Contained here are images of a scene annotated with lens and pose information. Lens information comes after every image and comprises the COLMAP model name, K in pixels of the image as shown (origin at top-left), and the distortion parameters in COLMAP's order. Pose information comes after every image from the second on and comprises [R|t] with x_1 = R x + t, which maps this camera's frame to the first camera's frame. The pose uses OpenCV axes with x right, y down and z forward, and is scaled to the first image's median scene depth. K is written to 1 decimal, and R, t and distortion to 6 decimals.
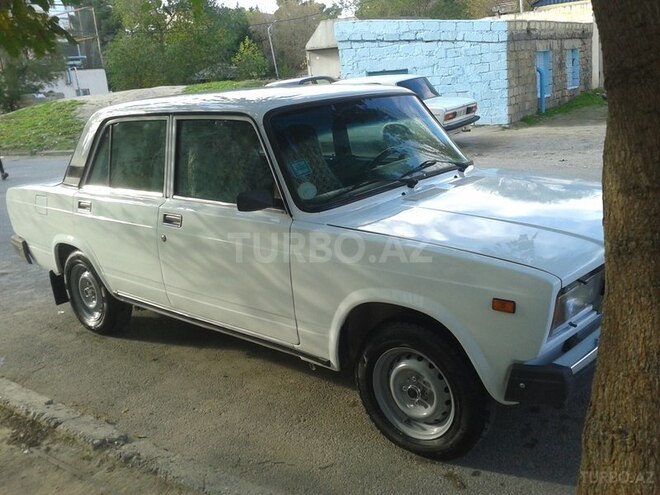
lens RADIAL K [[690.9, 0, 330.0], [0, 690.9, 247.5], [0, 0, 1]] dist [-0.002611, -0.045874]
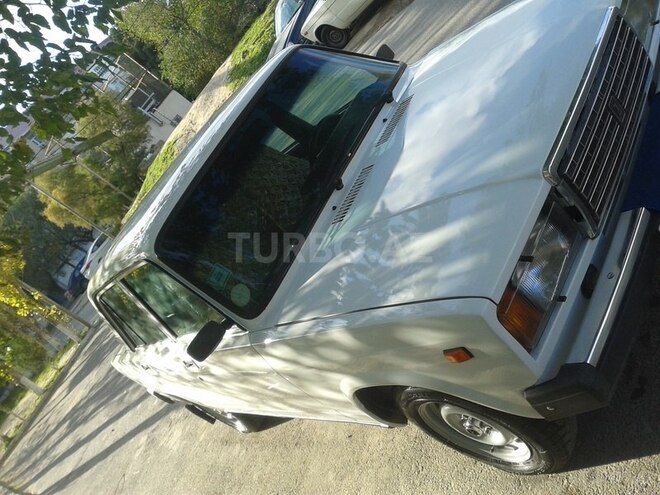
lens RADIAL K [[645.1, 0, 392.9], [0, 645.1, 202.5], [0, 0, 1]] dist [-0.002386, -0.009881]
pose [[0.724318, -0.604088, -0.332327, 0.343247], [0.670091, 0.730256, 0.133061, -0.114094], [0.162303, -0.319068, 0.933731, 0.255917]]
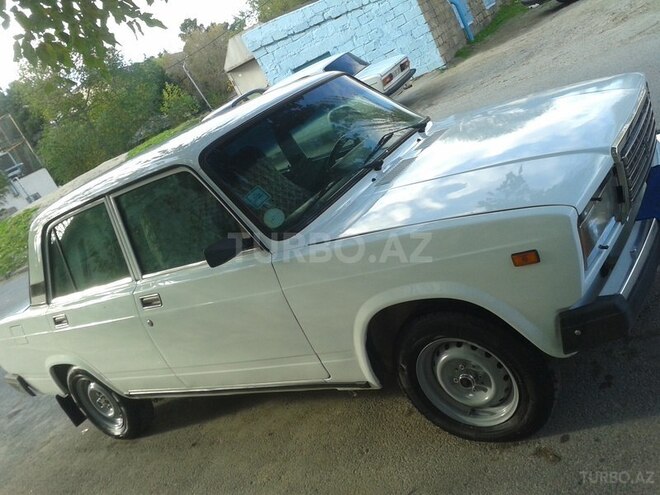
lens RADIAL K [[671.4, 0, 338.1], [0, 671.4, 250.8], [0, 0, 1]] dist [-0.010009, -0.025525]
pose [[0.924686, -0.380602, 0.009859, 0.015692], [0.380369, 0.924627, 0.019598, -0.021486], [-0.016575, -0.014372, 0.999759, 0.092502]]
